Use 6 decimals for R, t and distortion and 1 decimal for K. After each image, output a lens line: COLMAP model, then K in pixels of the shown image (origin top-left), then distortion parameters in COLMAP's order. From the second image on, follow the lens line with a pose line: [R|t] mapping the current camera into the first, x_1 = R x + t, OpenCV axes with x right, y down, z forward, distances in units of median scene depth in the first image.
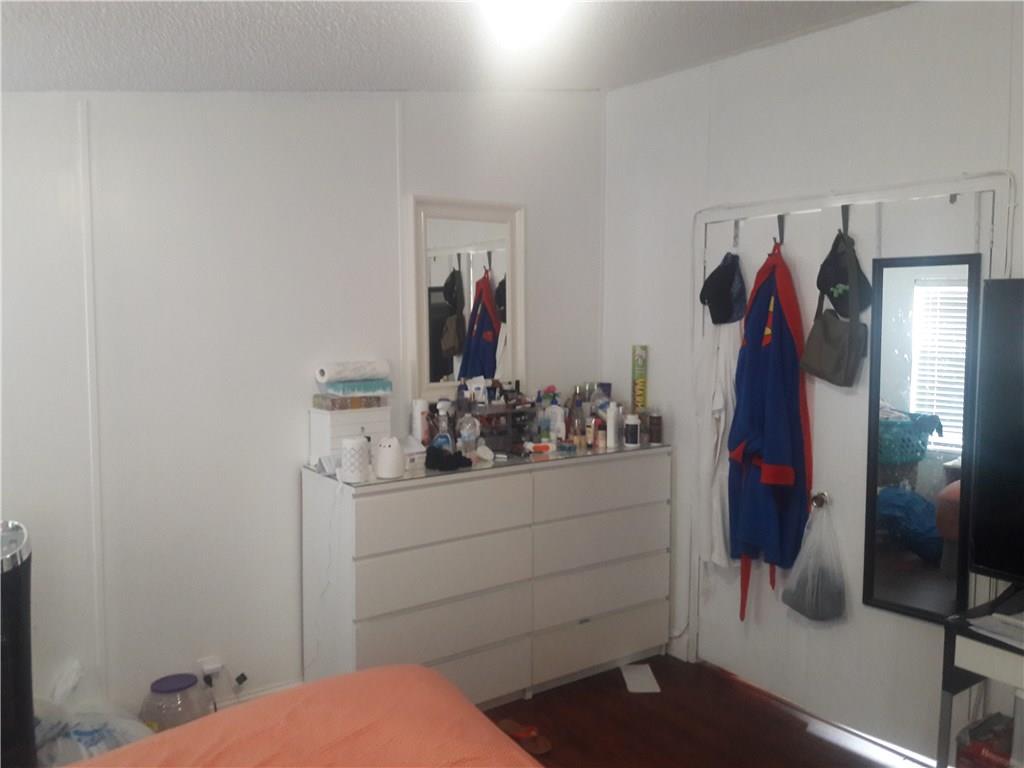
lens RADIAL K [[851.2, 0, 512.0], [0, 851.2, 384.0], [0, 0, 1]] dist [0.085058, -0.269789]
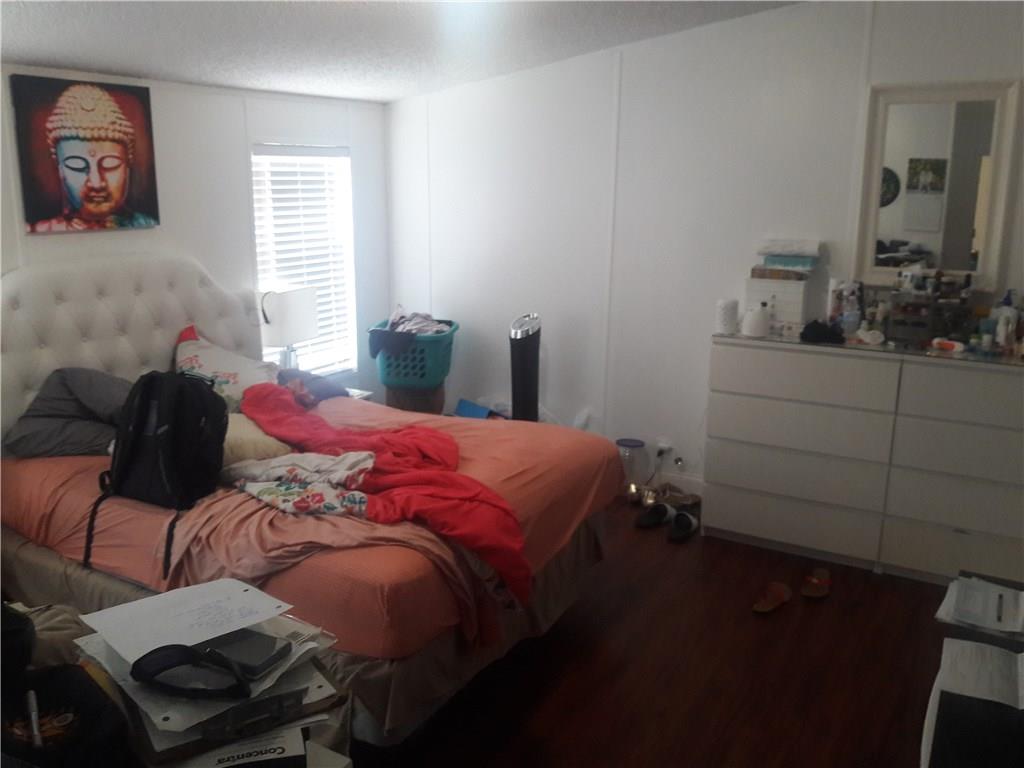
lens RADIAL K [[851.2, 0, 512.0], [0, 851.2, 384.0], [0, 0, 1]] dist [0.085058, -0.269789]
pose [[0.406872, 0.223499, -0.885722, 0.749992], [-0.076216, 0.974532, 0.210898, -0.052128], [0.910300, -0.018302, 0.413544, 0.160031]]
